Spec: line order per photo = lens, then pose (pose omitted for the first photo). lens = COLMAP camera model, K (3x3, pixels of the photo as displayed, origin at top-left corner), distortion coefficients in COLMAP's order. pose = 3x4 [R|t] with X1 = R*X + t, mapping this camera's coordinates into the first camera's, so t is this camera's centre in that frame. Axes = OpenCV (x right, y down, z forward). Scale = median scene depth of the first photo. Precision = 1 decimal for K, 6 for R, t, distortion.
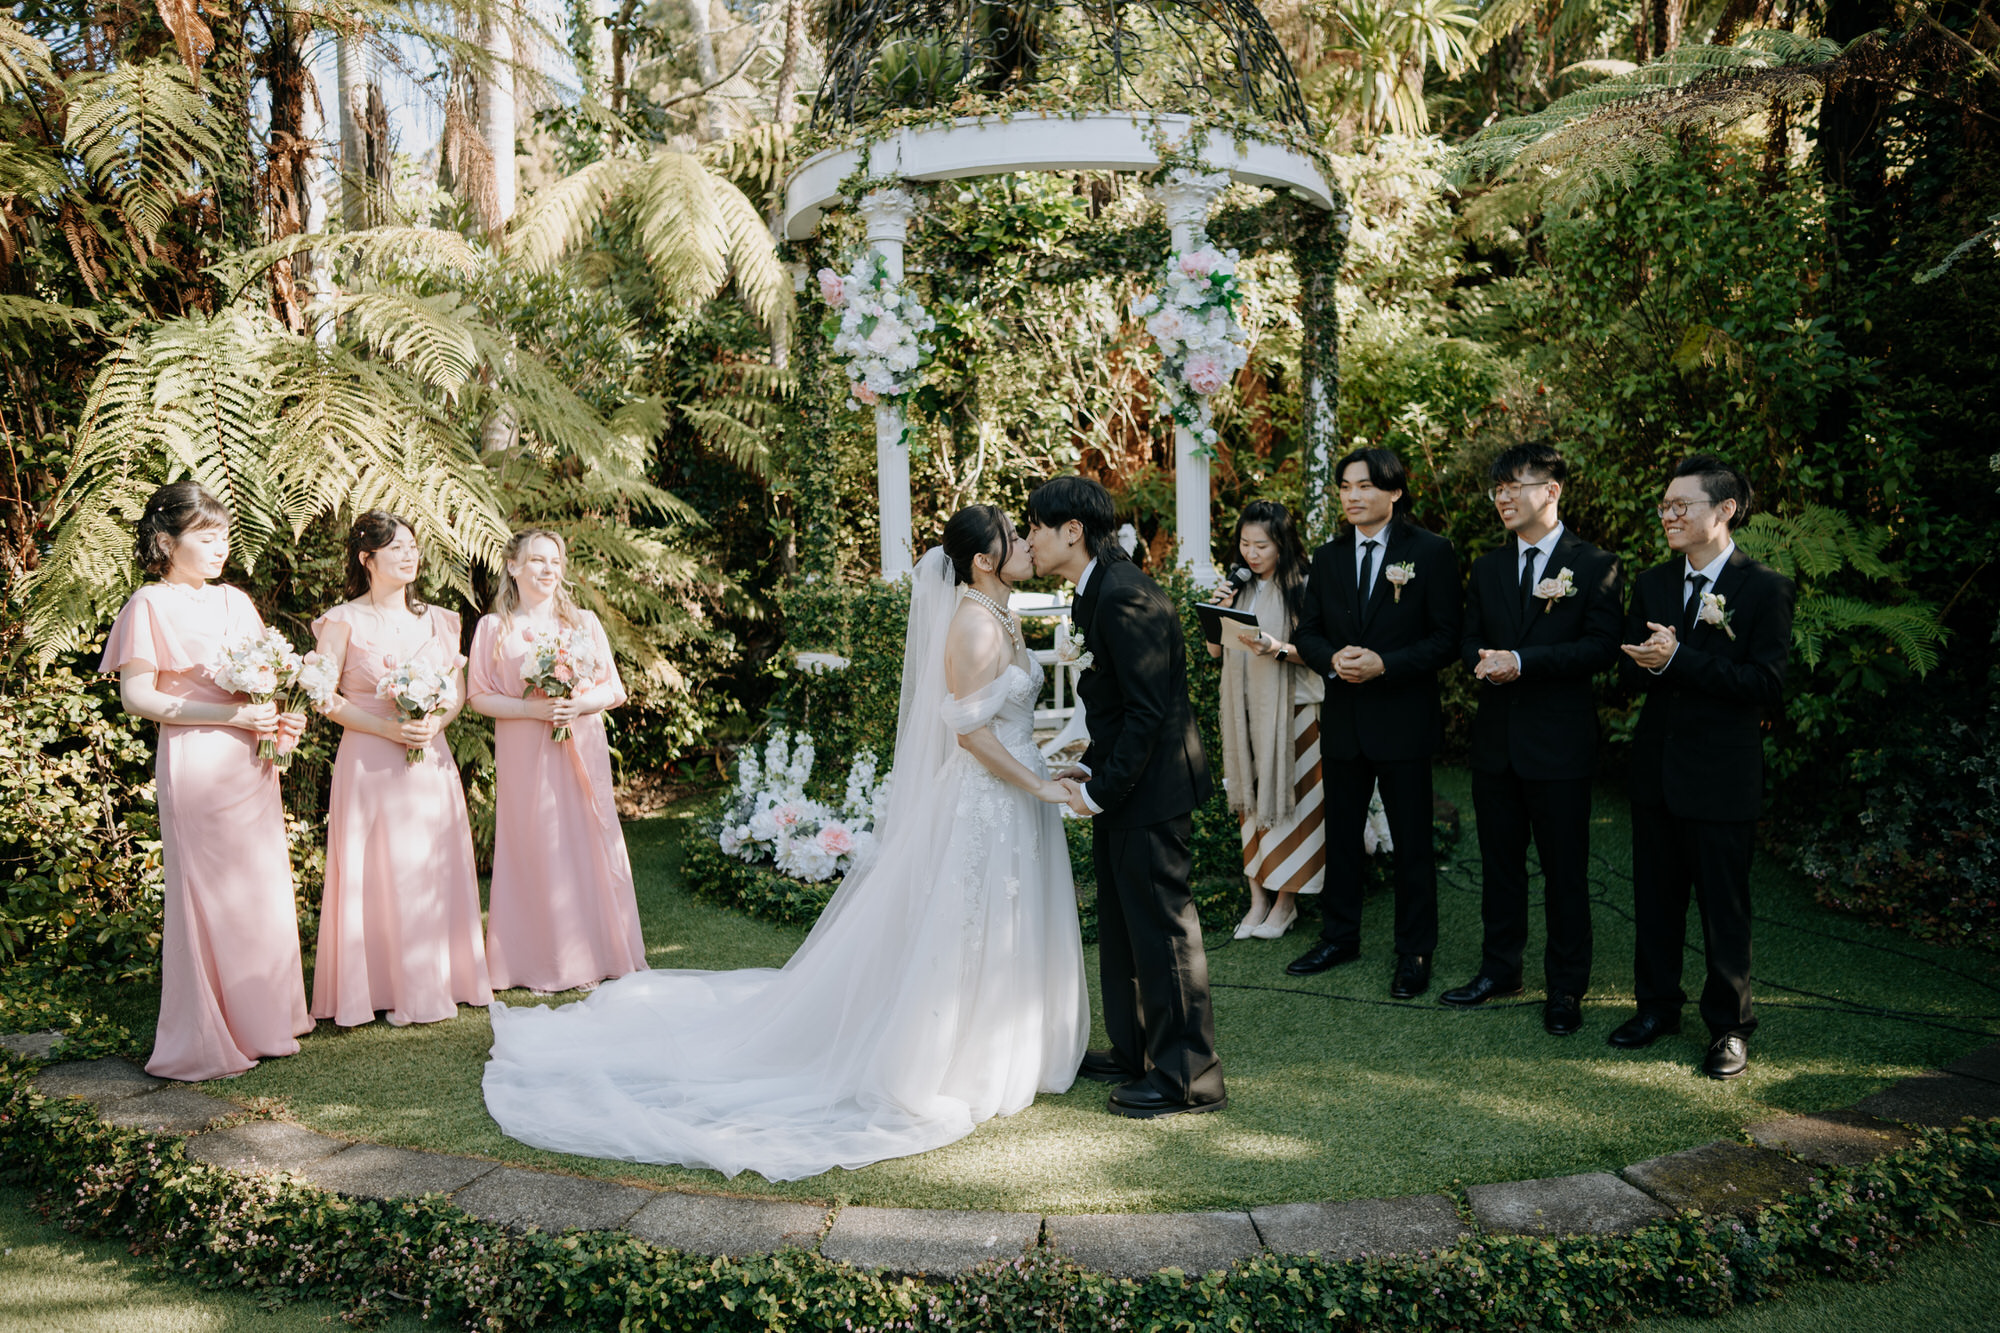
lens RADIAL K [[1320.5, 0, 1024.8], [0, 1320.5, 666.7], [0, 0, 1]] dist [-0.090488, 0.076213]
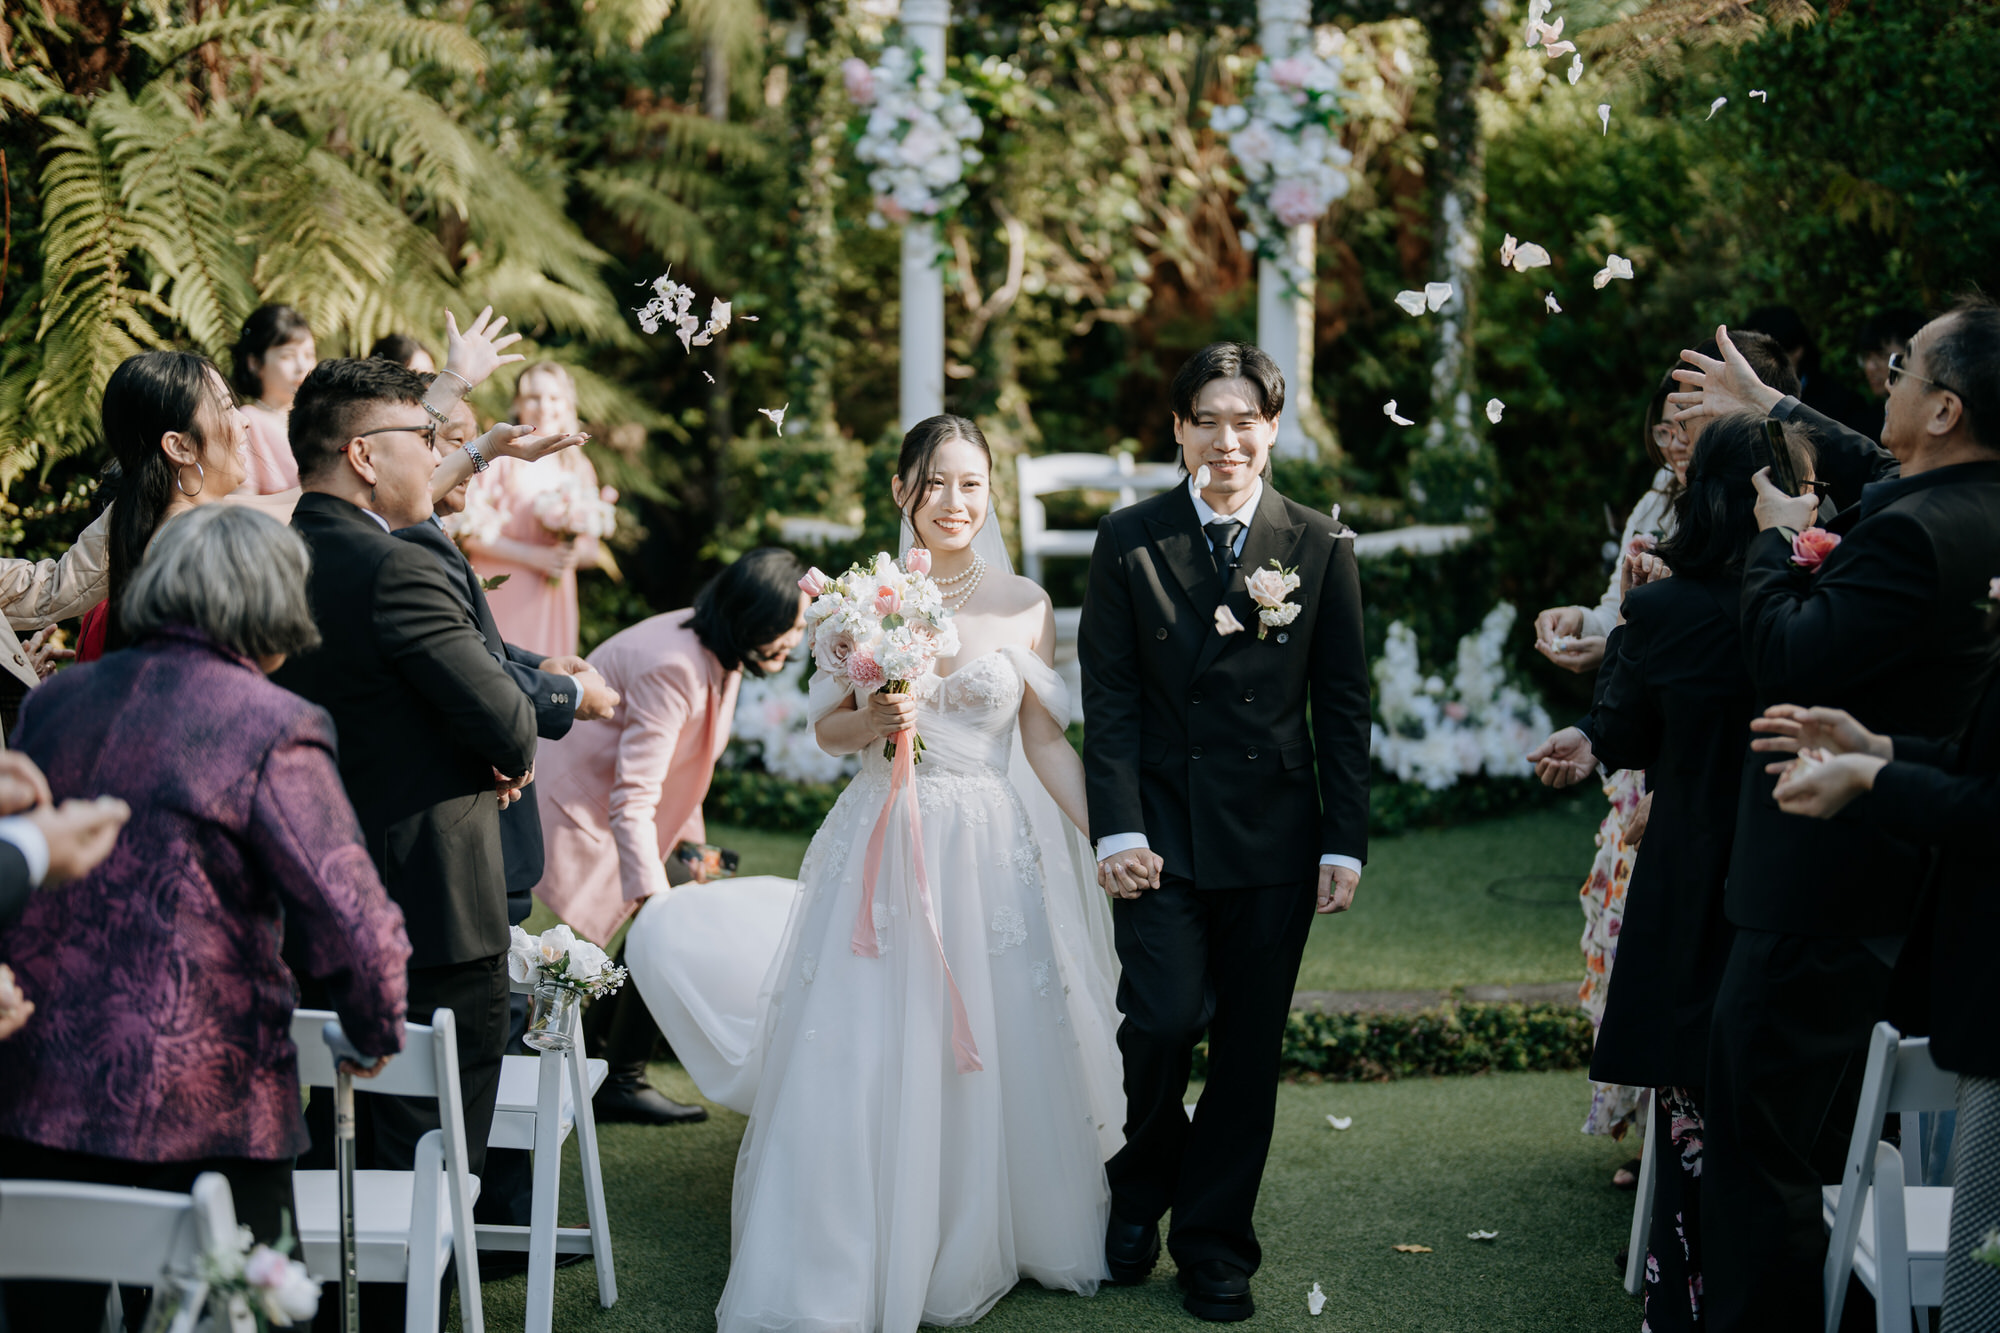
lens RADIAL K [[2984.9, 0, 1000.0], [0, 2984.9, 666.5], [0, 0, 1]] dist [-0.052086, 0.591415]
pose [[0.999333, 0.036346, -0.003670, -0.035610], [-0.036325, 0.999325, 0.005476, 0.071630], [0.003866, -0.005339, 0.999978, -0.902847]]
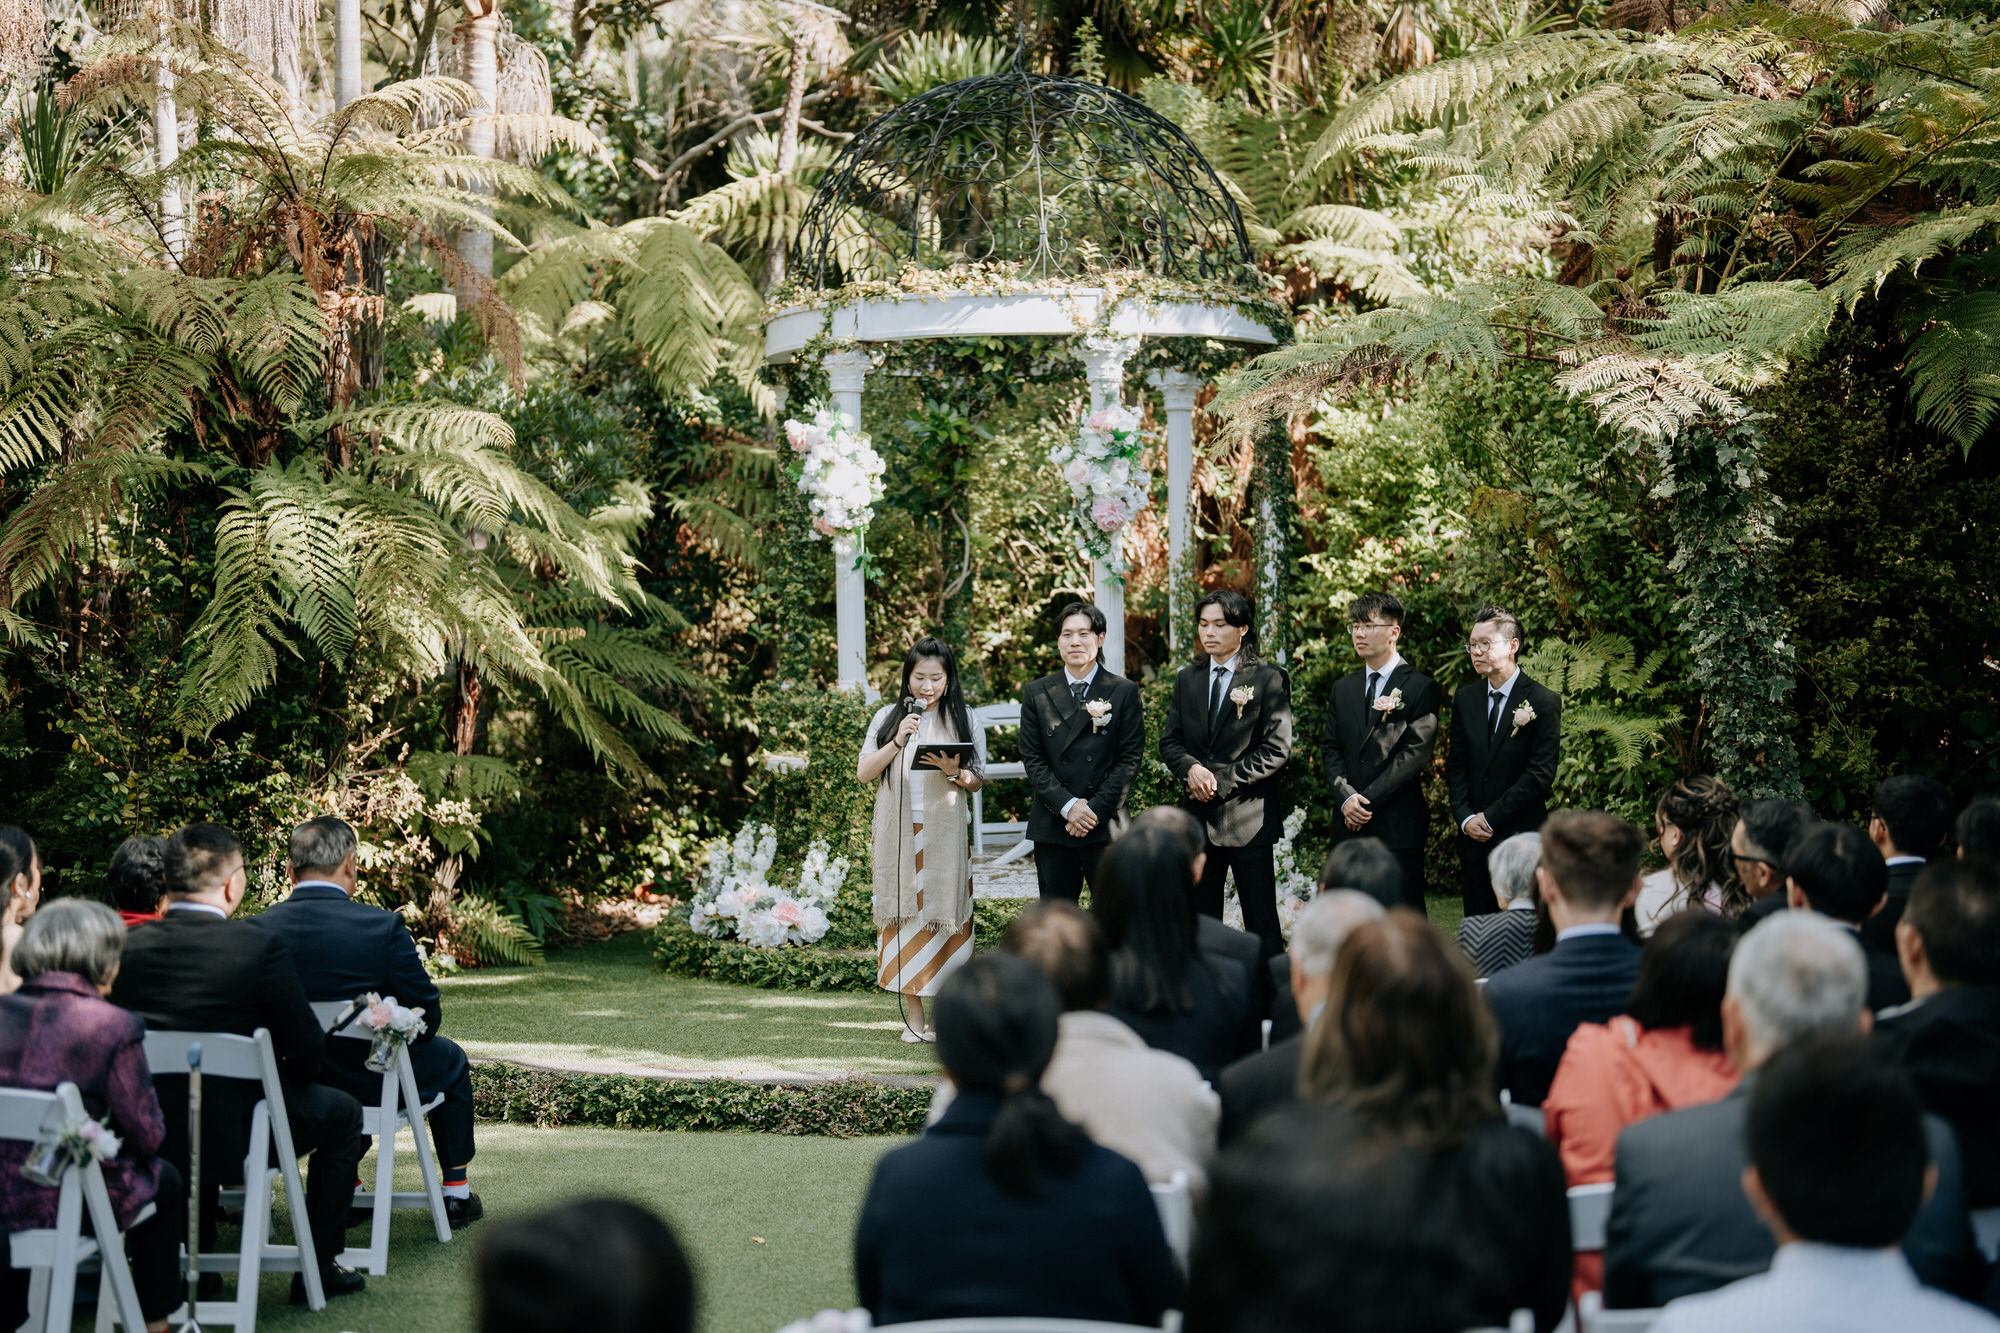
lens RADIAL K [[2984.9, 0, 1000.0], [0, 2984.9, 666.5], [0, 0, 1]] dist [-0.052086, 0.591415]
pose [[0.990439, 0.012488, -0.137383, 0.386696], [-0.022393, 0.997240, -0.070789, 0.094961], [0.136120, 0.073188, 0.987985, -1.532987]]
